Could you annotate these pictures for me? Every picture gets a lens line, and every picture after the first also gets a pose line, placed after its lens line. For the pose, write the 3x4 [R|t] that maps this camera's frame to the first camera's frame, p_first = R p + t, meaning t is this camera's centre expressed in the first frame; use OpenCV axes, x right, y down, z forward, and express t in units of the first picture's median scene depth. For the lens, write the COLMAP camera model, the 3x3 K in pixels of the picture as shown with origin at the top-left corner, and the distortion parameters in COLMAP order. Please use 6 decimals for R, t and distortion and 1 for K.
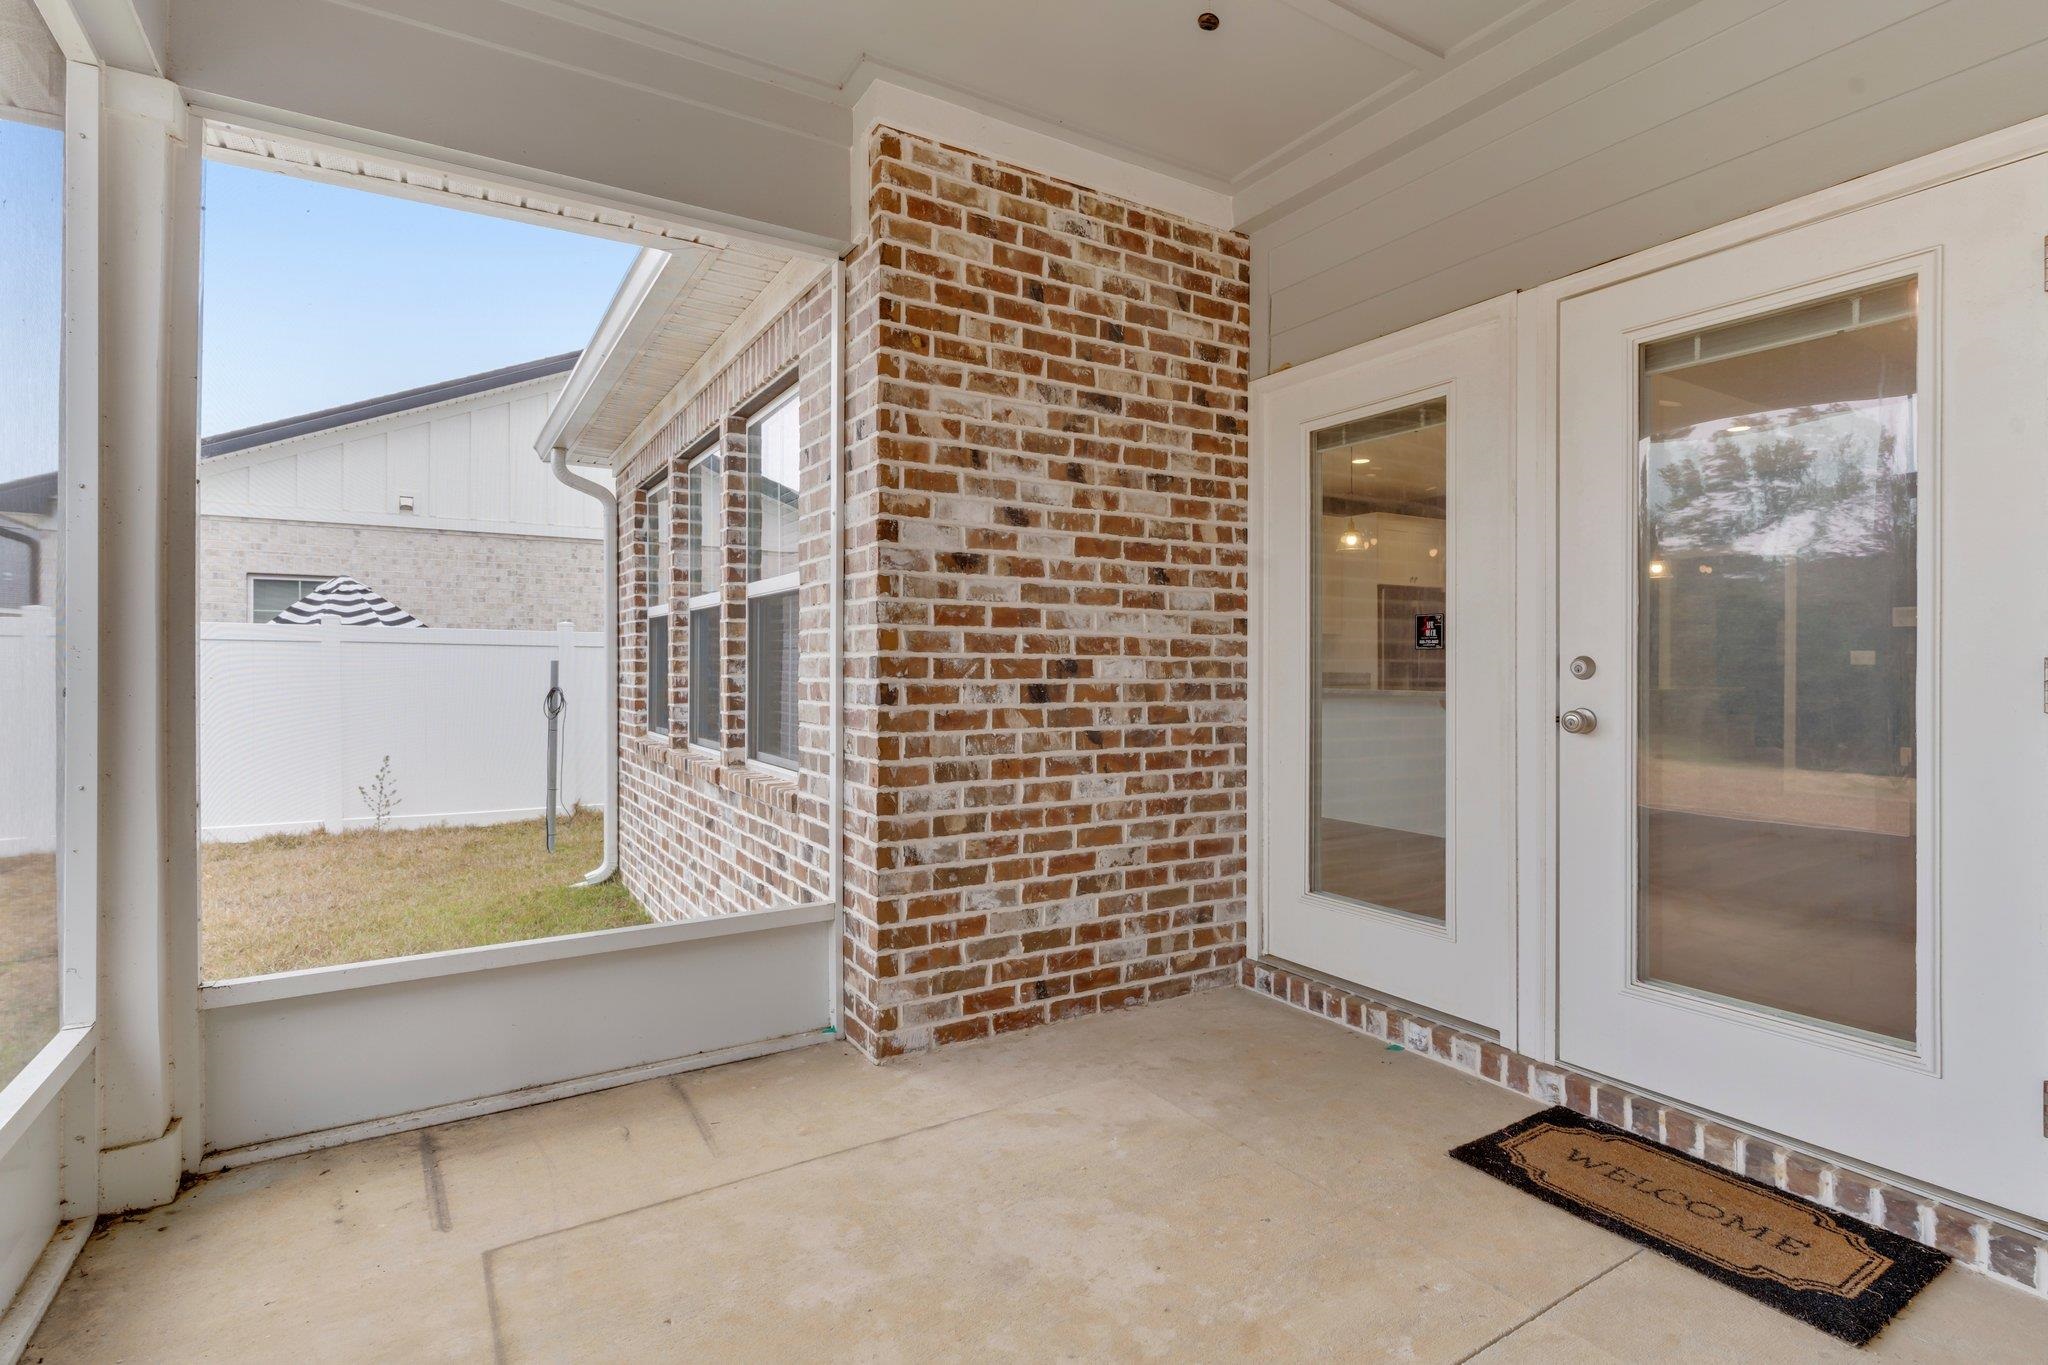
lens RADIAL K [[990.2, 0, 949.9], [0, 990.2, 676.6], [0, 0, 1]] dist [0.004374, -0.000820]
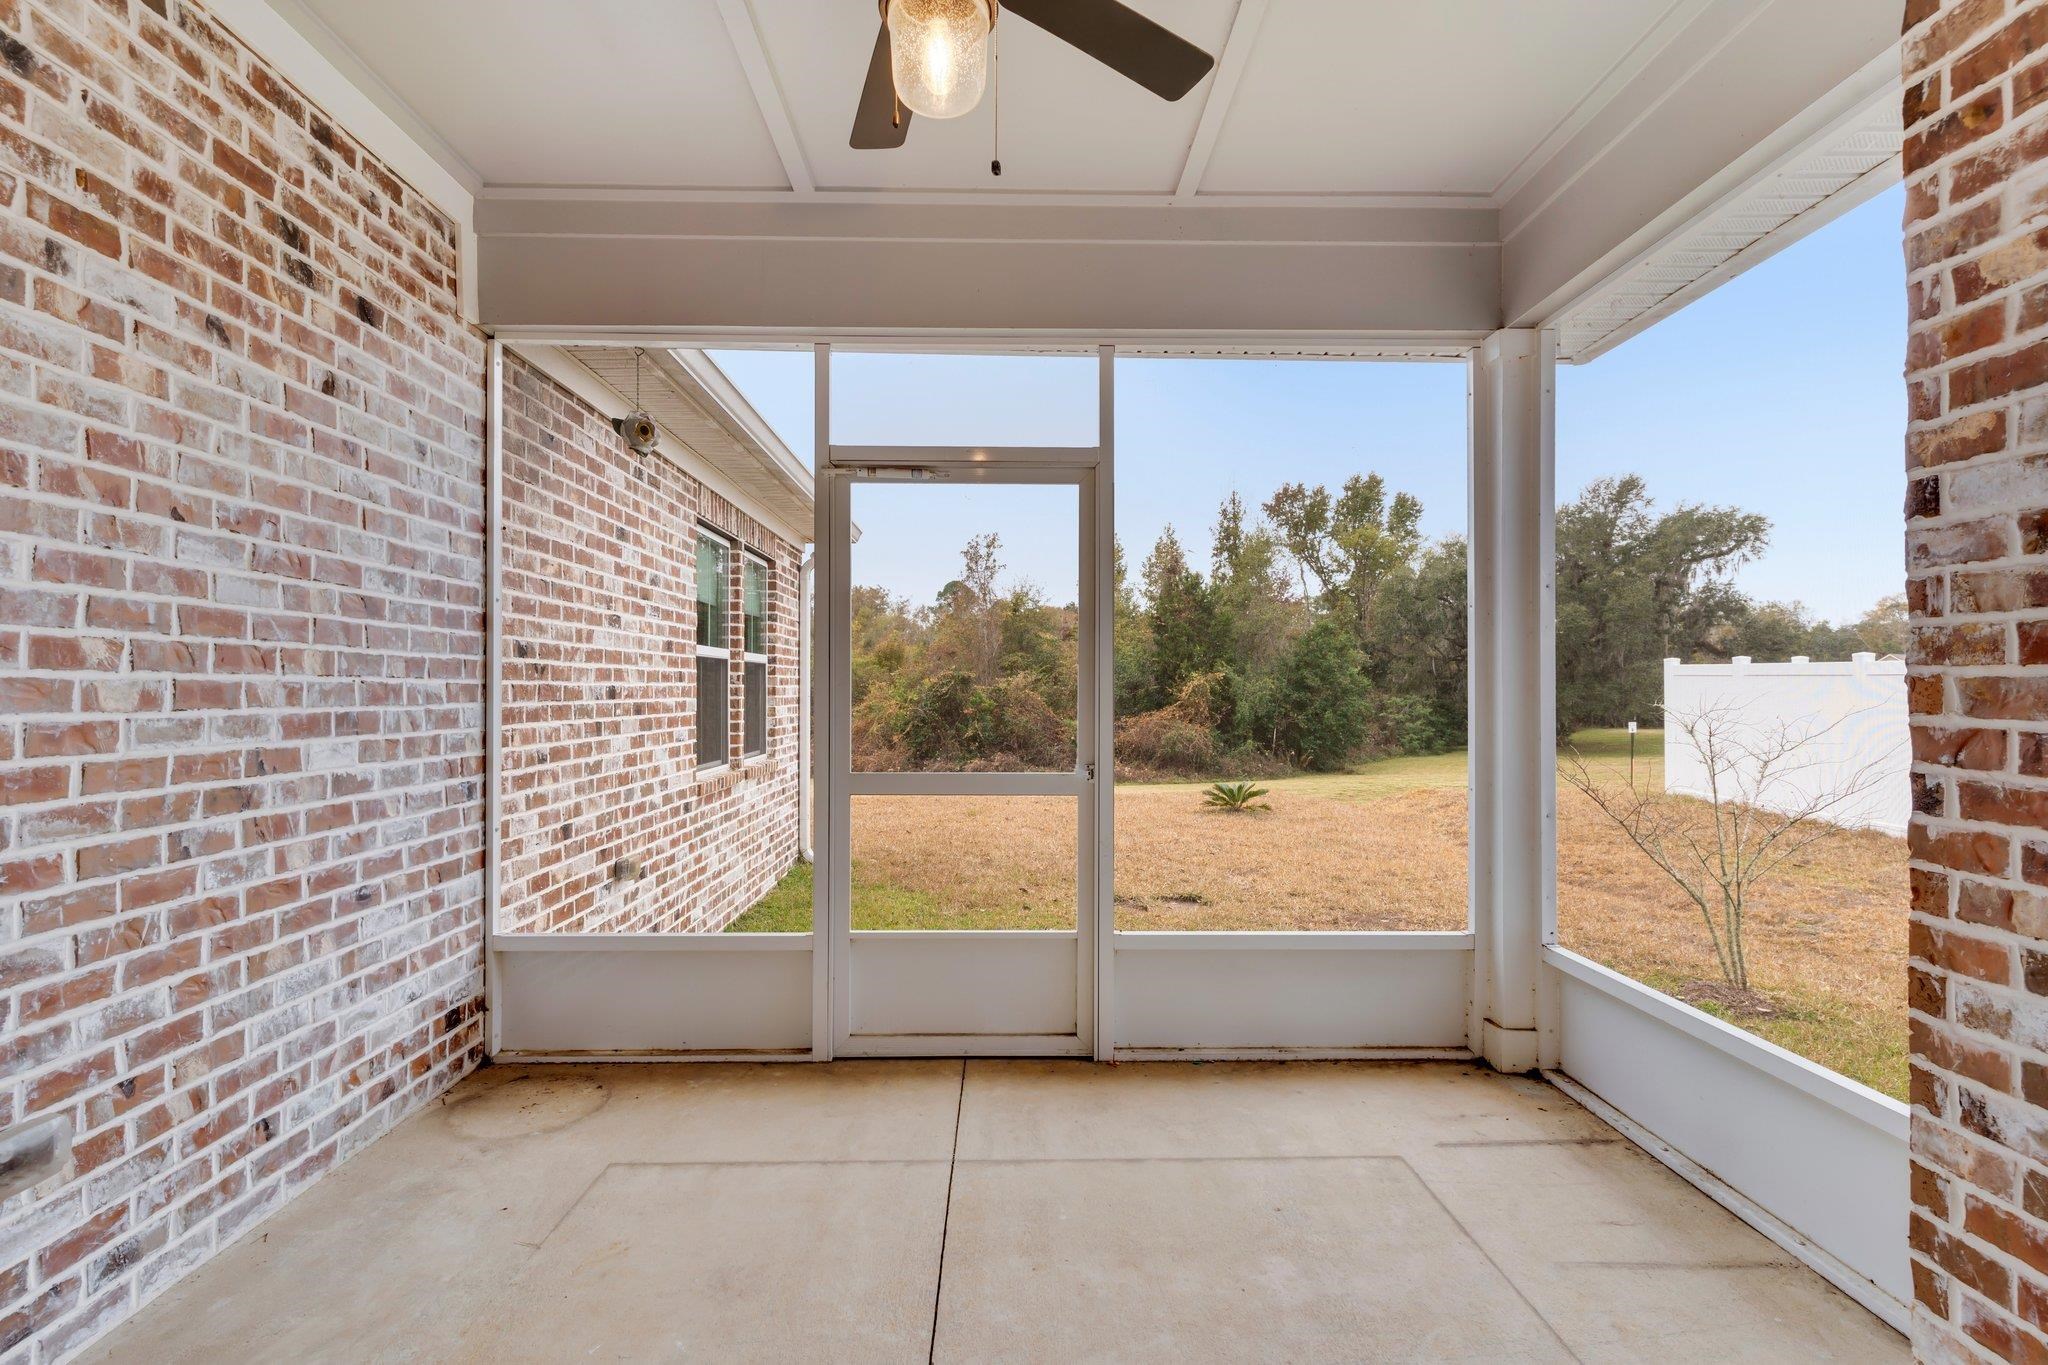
lens RADIAL K [[990.2, 0, 1062.4], [0, 990.2, 683.5], [0, 0, 1]] dist [0.004374, -0.000820]
pose [[-0.448525, -0.004008, -0.893761, 0.644270], [-0.005187, 0.999985, -0.001881, -0.039944], [0.893755, 0.003792, -0.448539, 0.812087]]
